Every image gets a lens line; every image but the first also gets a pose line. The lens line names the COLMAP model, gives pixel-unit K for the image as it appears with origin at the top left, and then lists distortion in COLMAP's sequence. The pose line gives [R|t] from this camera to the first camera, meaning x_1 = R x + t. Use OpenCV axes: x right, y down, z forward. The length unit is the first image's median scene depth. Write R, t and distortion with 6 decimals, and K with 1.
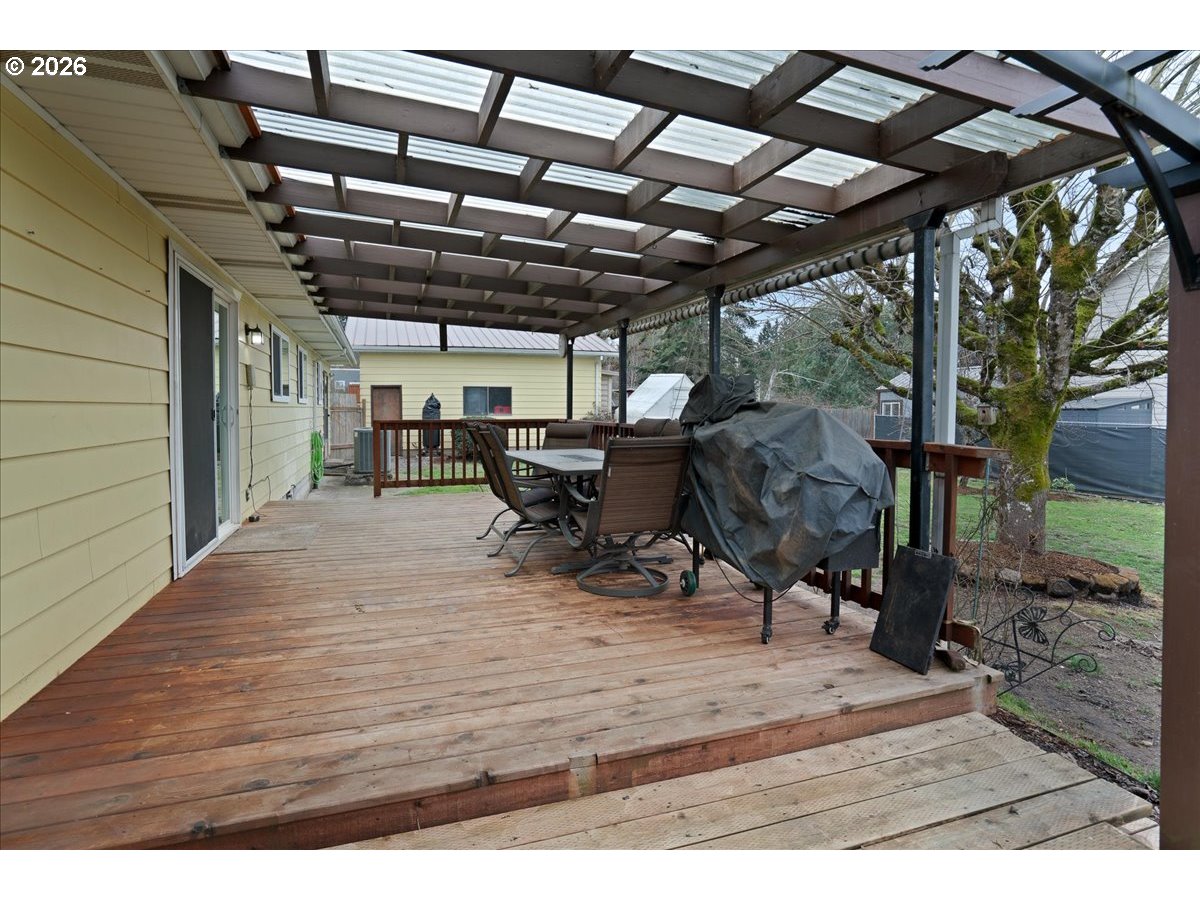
lens RADIAL K [[627.7, 0, 600.0], [0, 627.7, 450.0], [0, 0, 1]] dist [-0.002800, 0.000042]
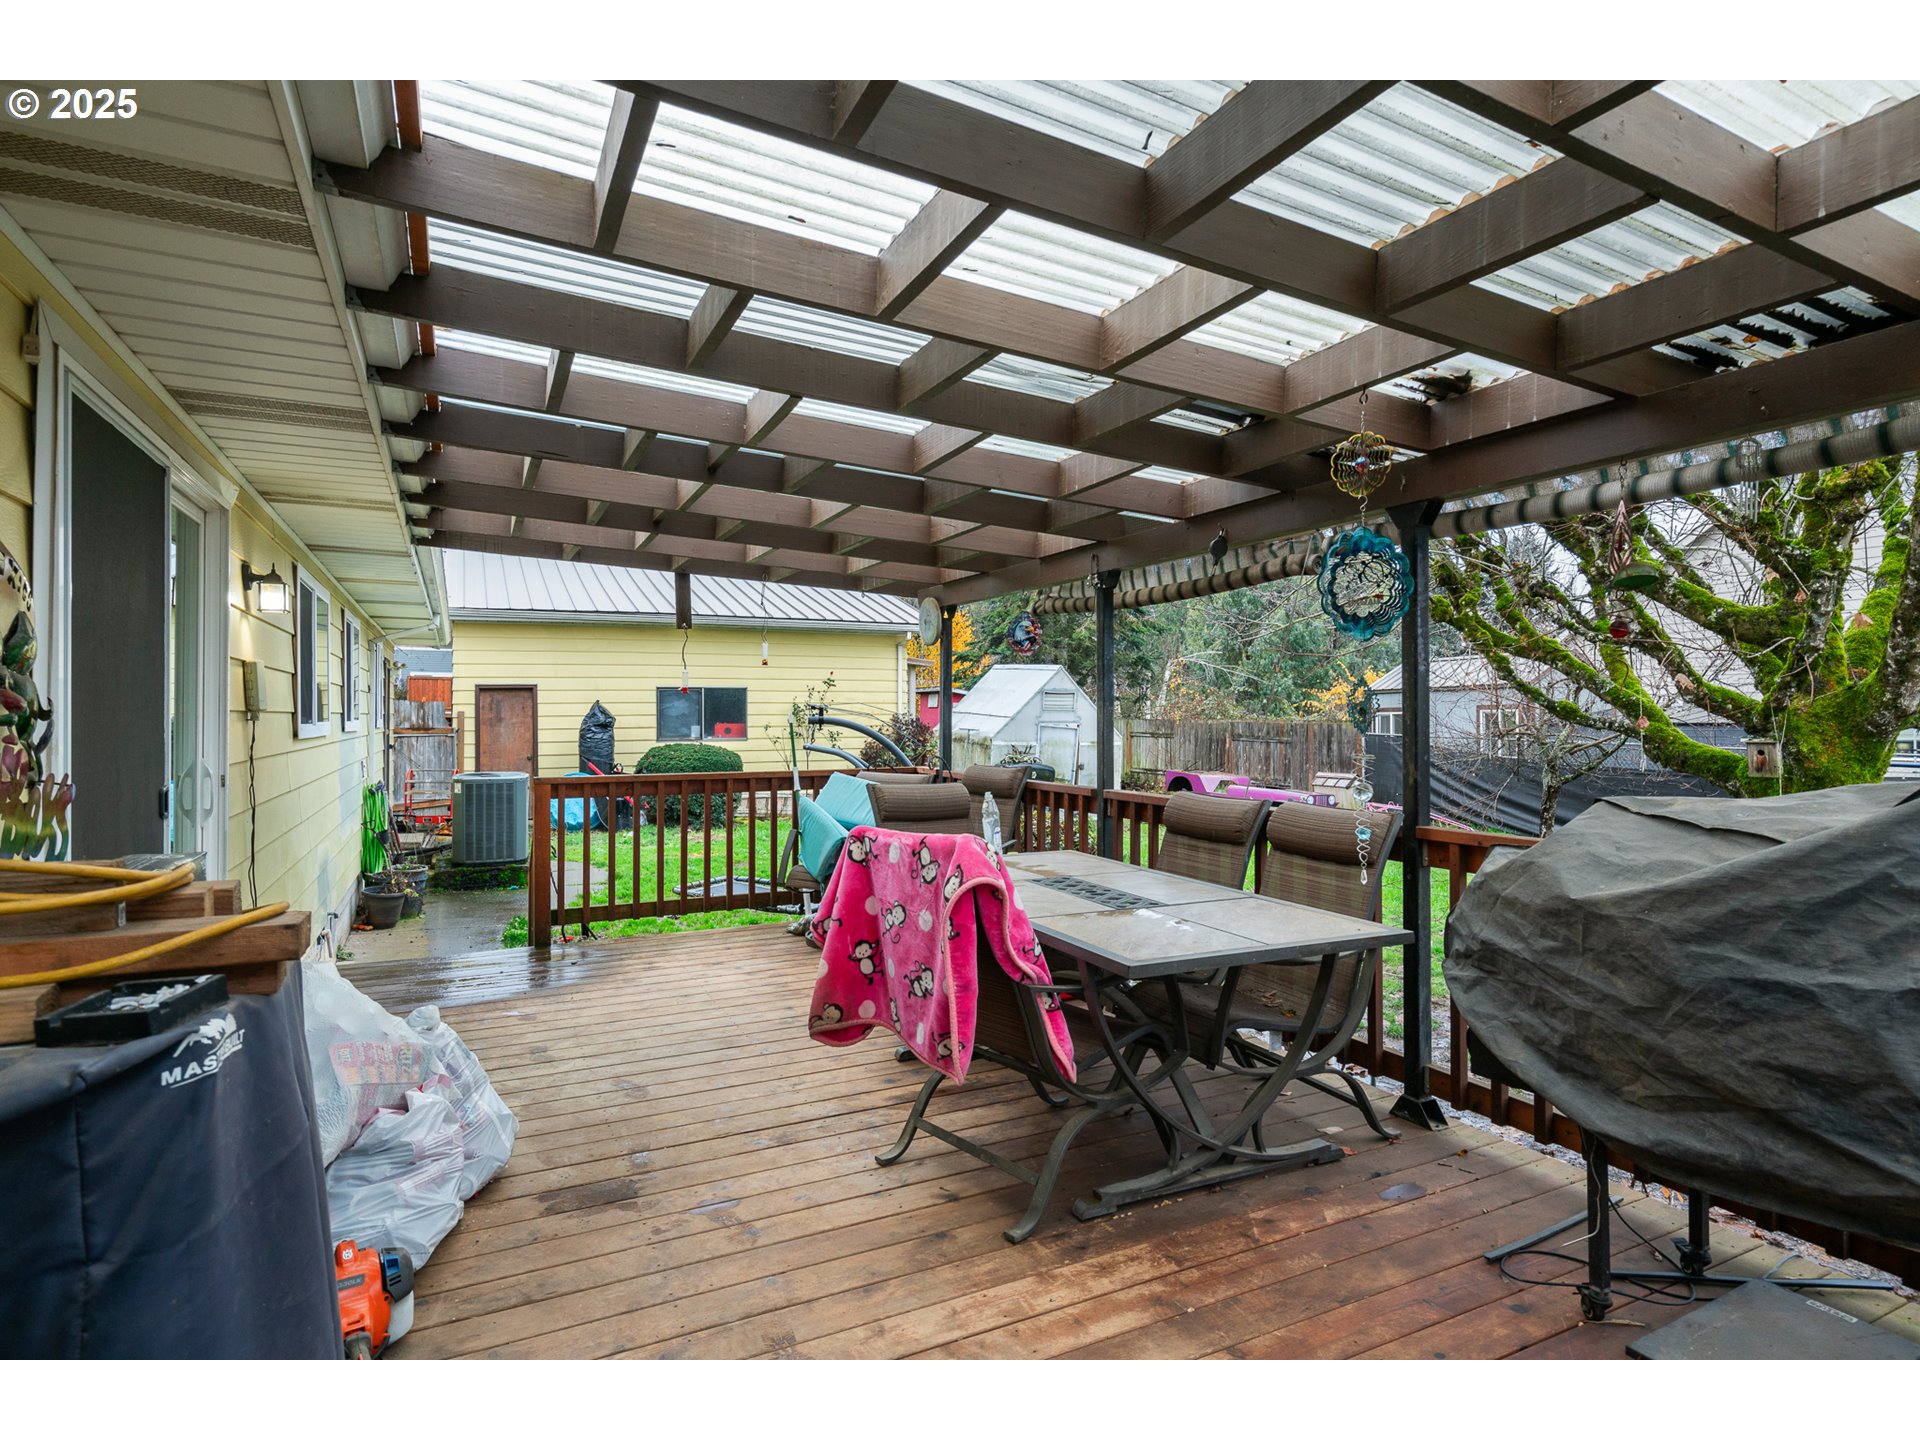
lens RADIAL K [[1030.3, 0, 959.9], [0, 1030.3, 746.3], [0, 0, 1]] dist [0.065050, -0.028750]
pose [[0.992749, -0.004715, 0.120110, -0.145261], [0.008622, 0.999450, -0.032026, -0.043145], [-0.119893, 0.032830, 0.992244, 0.207316]]
